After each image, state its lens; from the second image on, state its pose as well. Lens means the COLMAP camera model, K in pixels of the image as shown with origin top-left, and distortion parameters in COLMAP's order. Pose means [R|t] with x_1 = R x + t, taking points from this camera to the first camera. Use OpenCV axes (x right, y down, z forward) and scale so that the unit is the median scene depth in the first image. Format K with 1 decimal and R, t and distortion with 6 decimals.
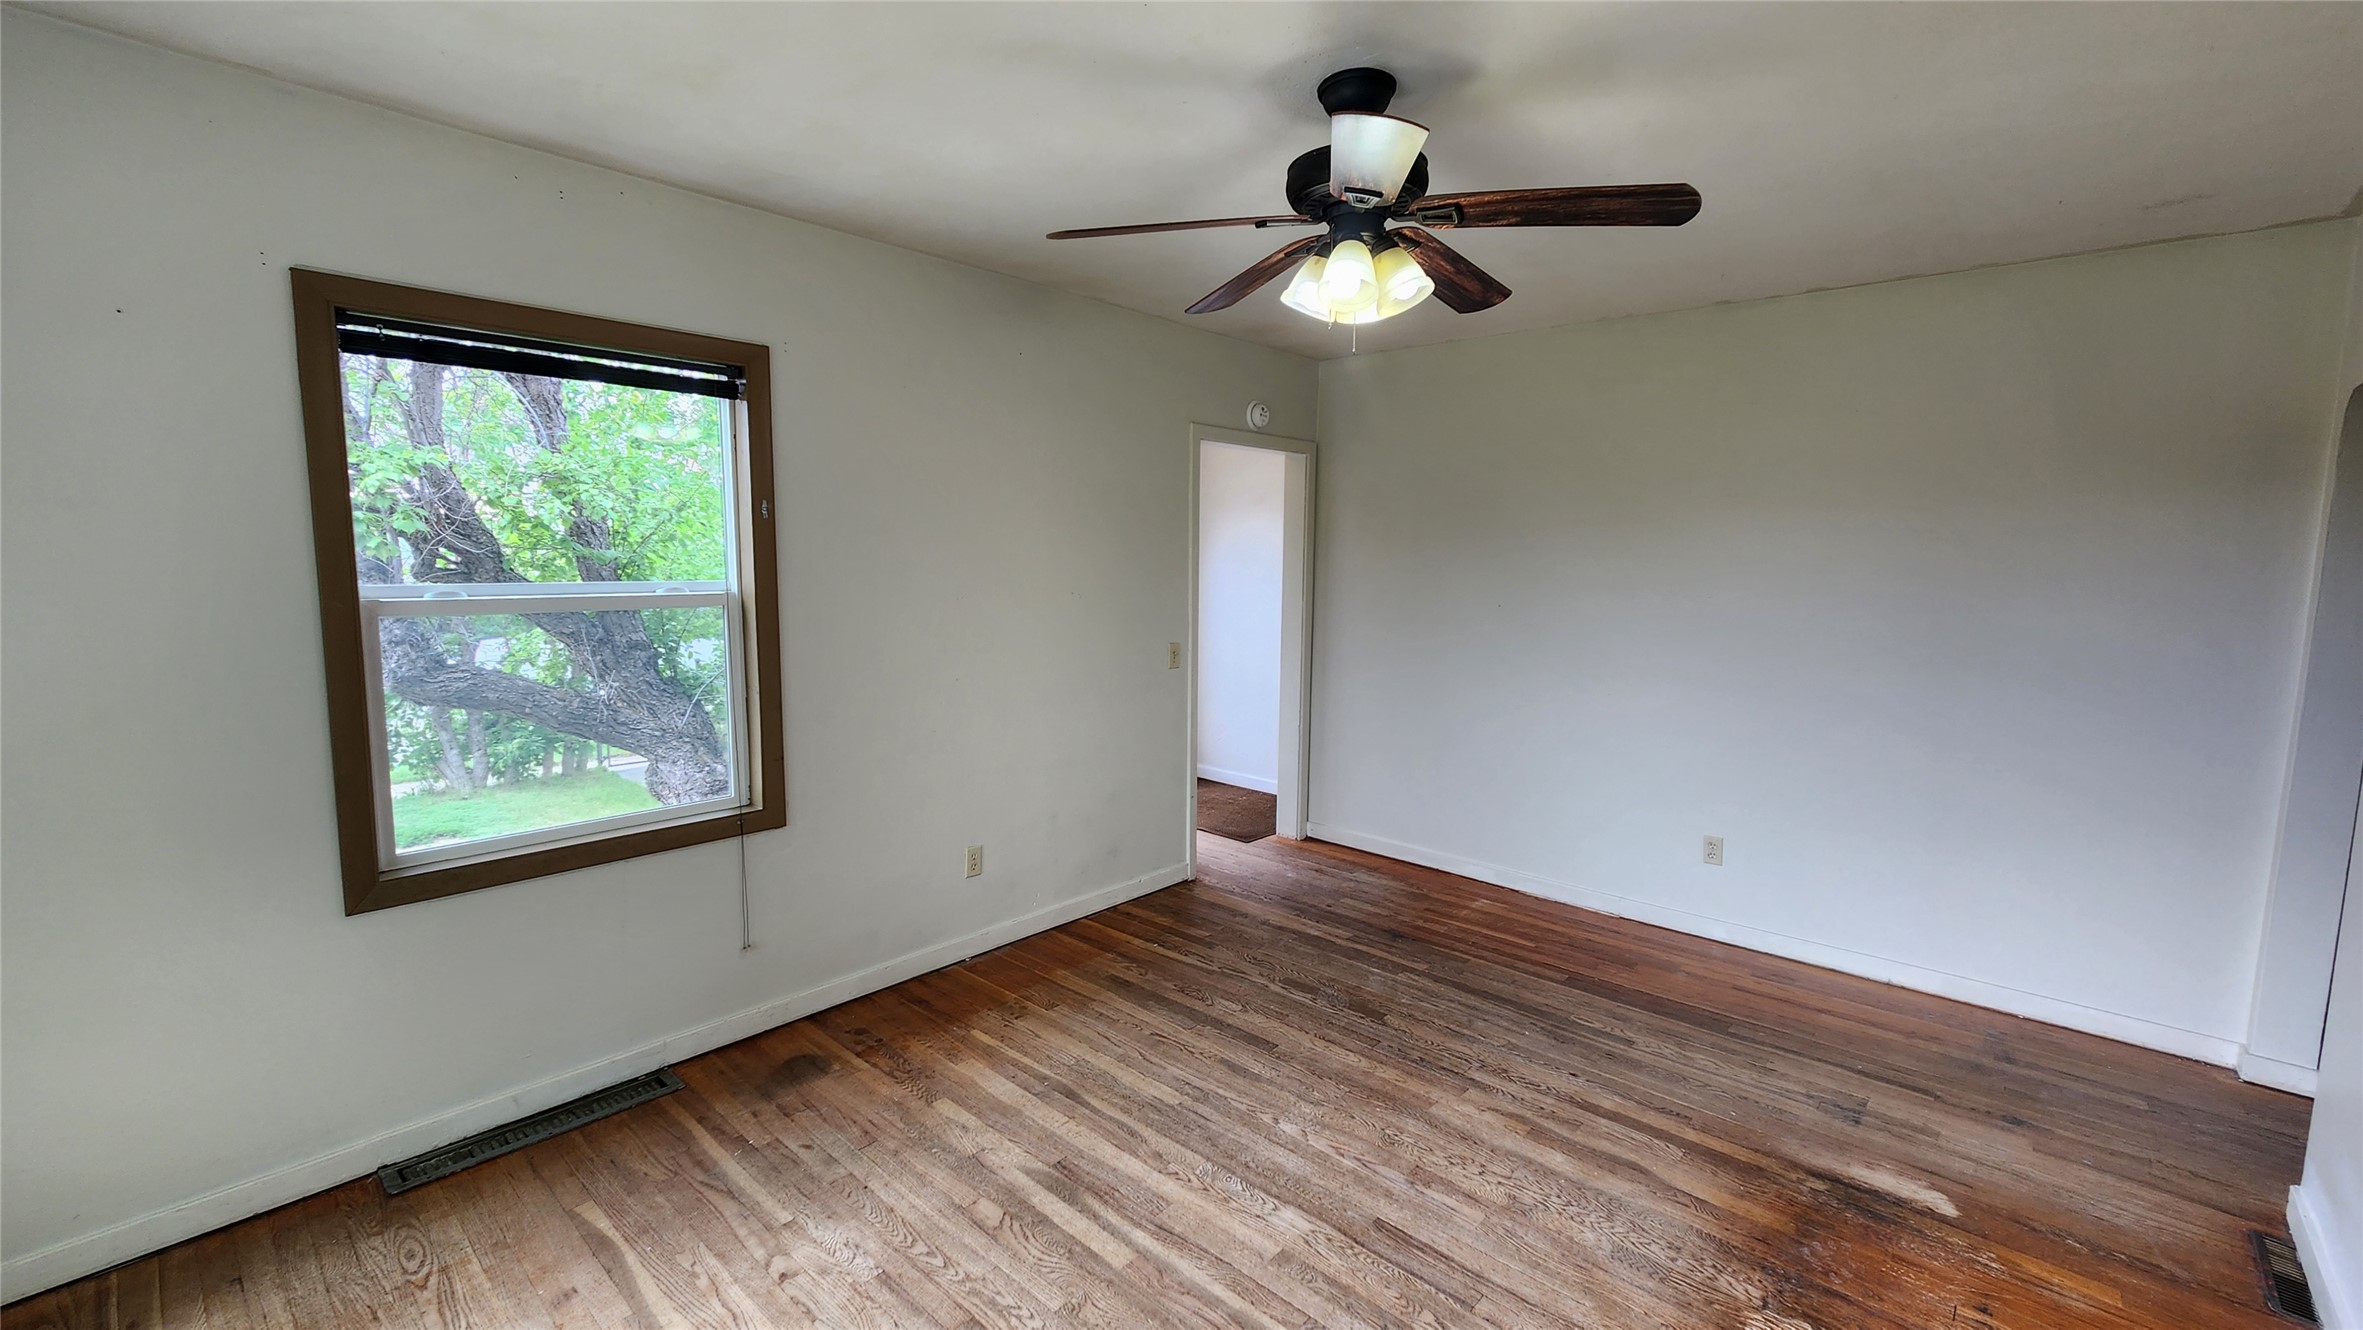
lens RADIAL K [[962.1, 0, 1196.7], [0, 962.1, 659.0], [0, 0, 1]] dist [0.001428, -0.000548]
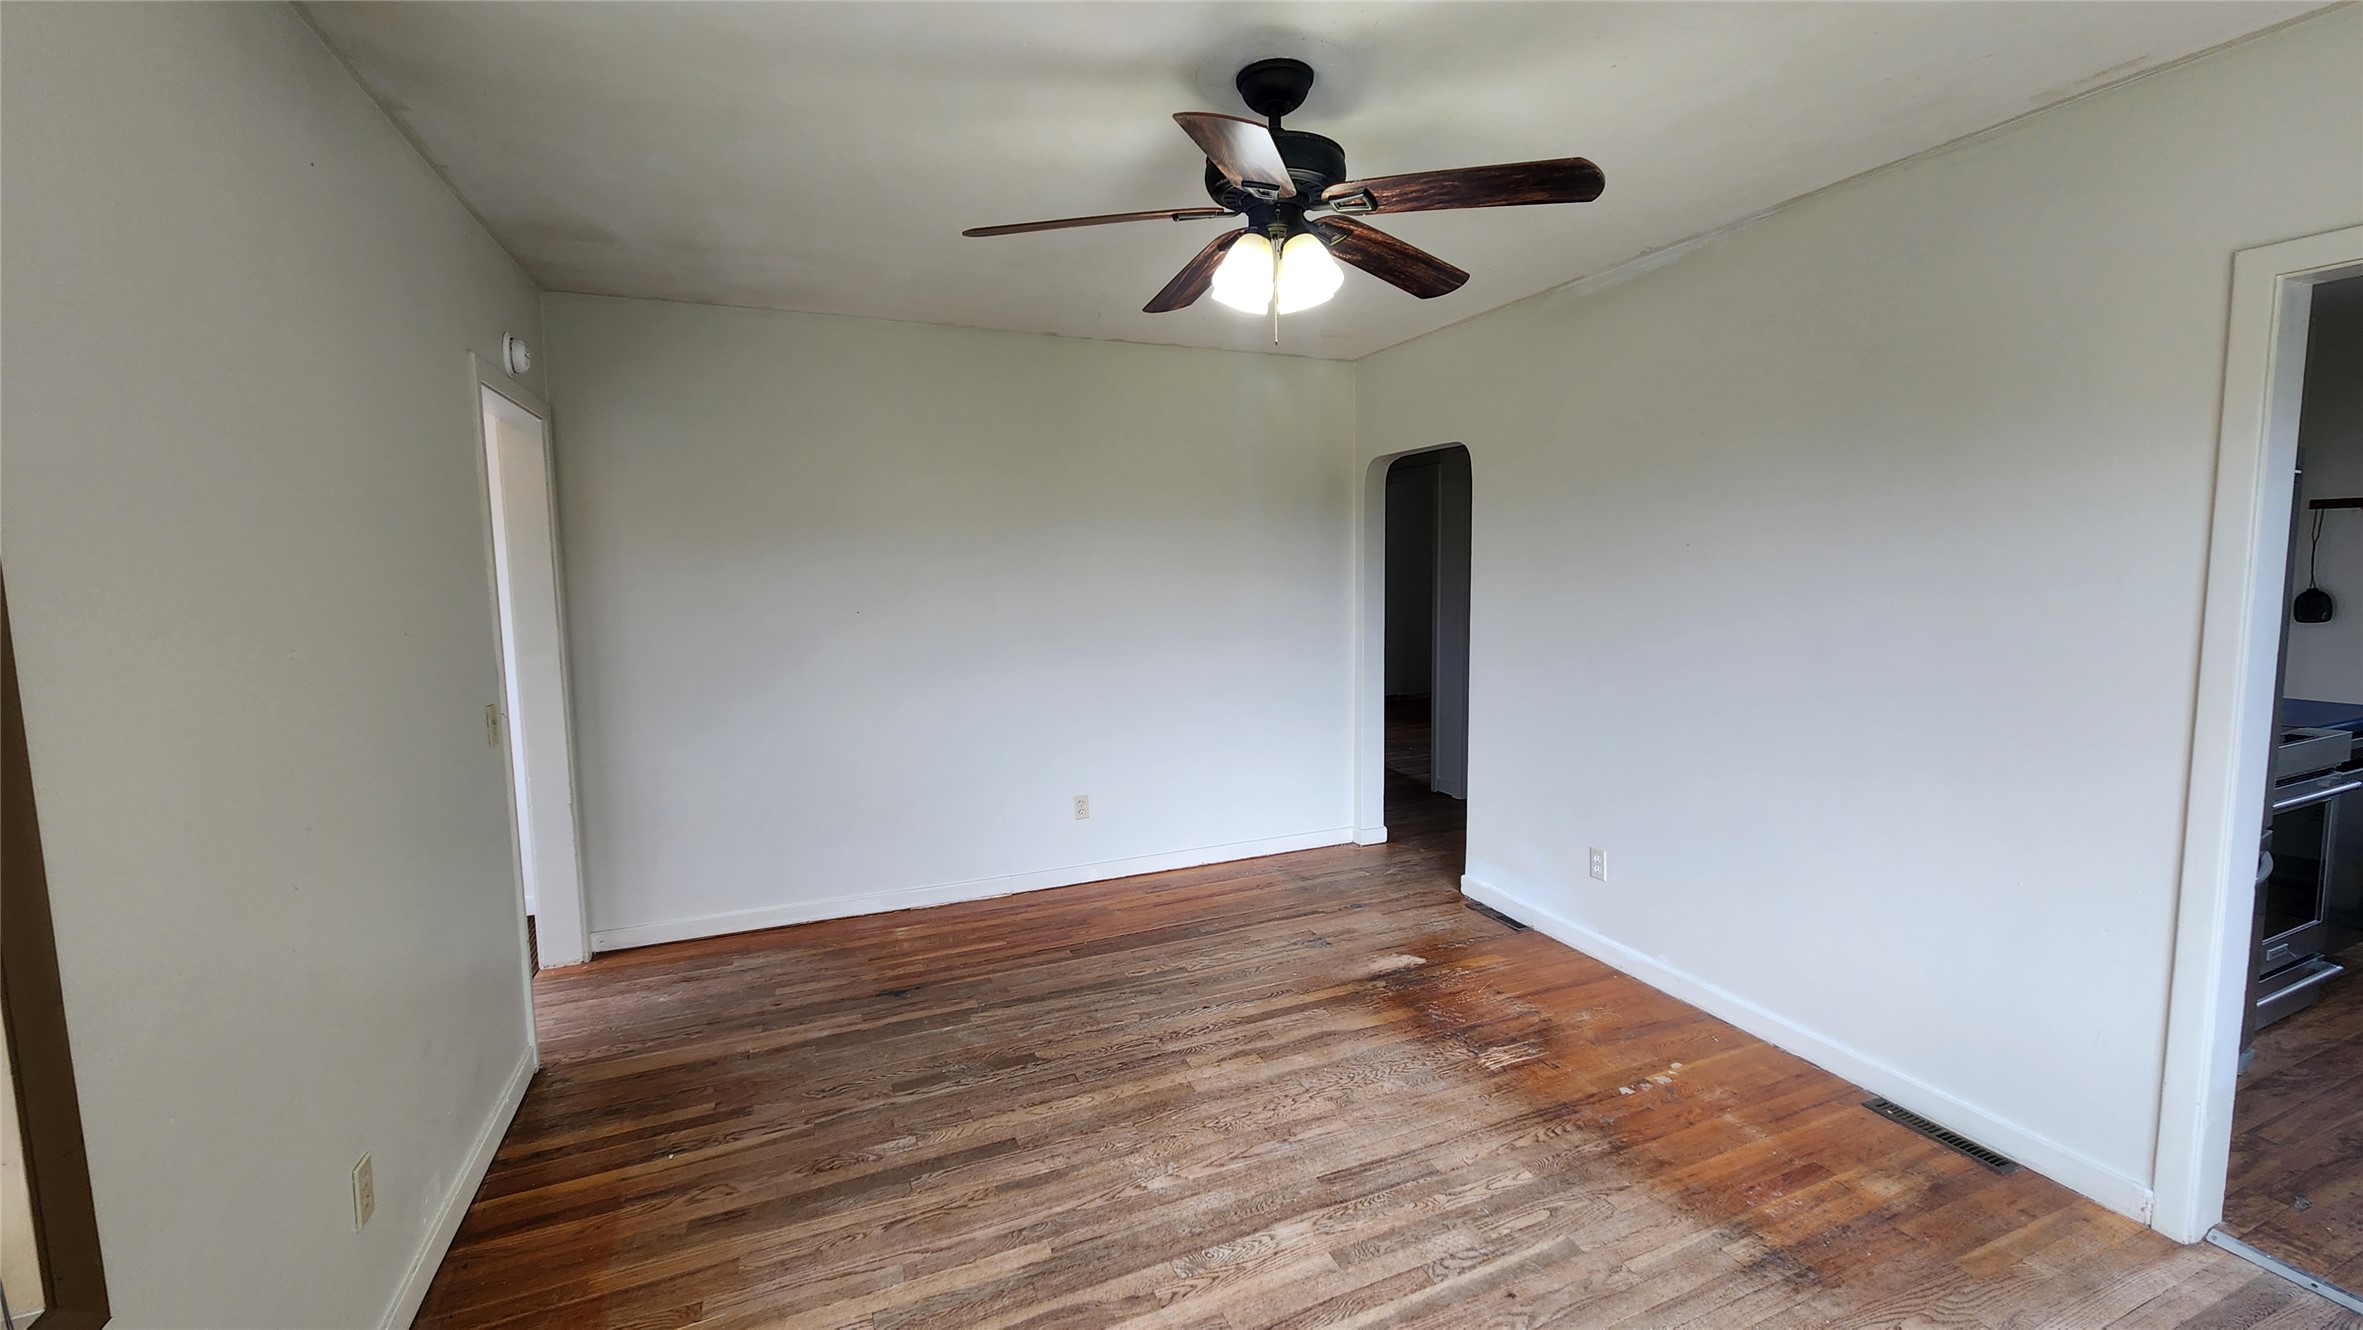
lens RADIAL K [[962.1, 0, 1205.5], [0, 962.1, 650.6], [0, 0, 1]] dist [0.001428, -0.000548]
pose [[0.415863, -0.100299, 0.903879, -0.580659], [0.118710, 0.991383, 0.055392, -0.045879], [-0.901646, 0.084265, 0.424186, 0.478860]]
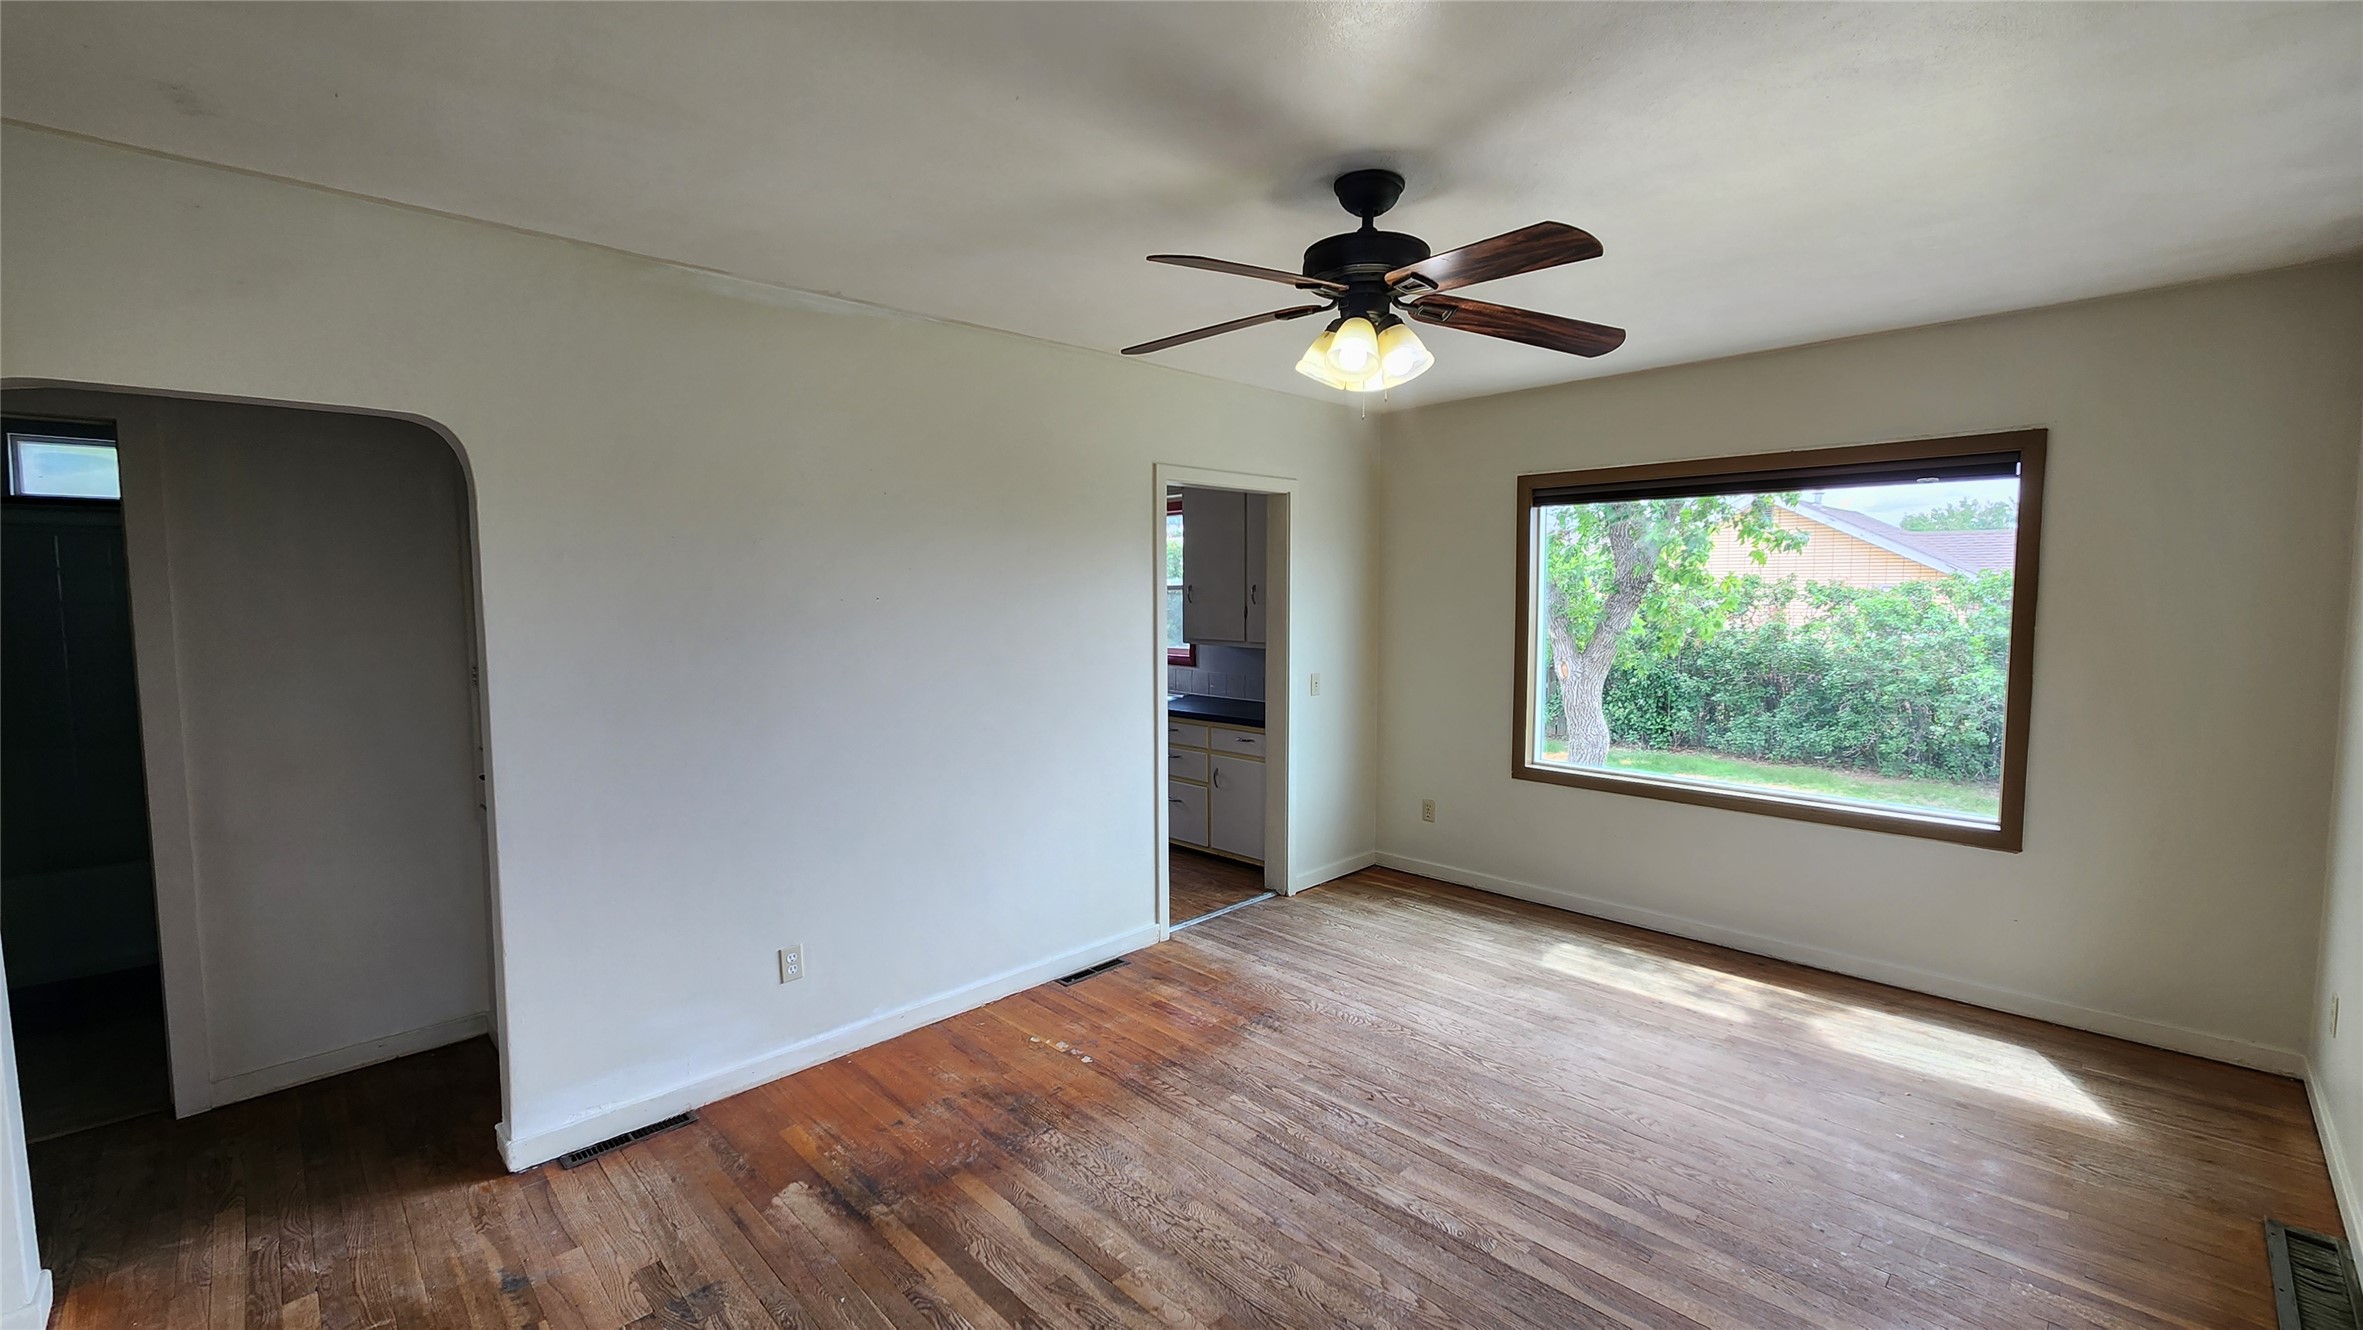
lens RADIAL K [[962.1, 0, 1196.3], [0, 962.1, 659.9], [0, 0, 1]] dist [0.001428, -0.000548]
pose [[-0.998371, -0.010062, 0.056169, 0.208243], [0.000714, 0.982052, 0.188609, -0.182722], [-0.057059, 0.188341, -0.980445, 1.536212]]
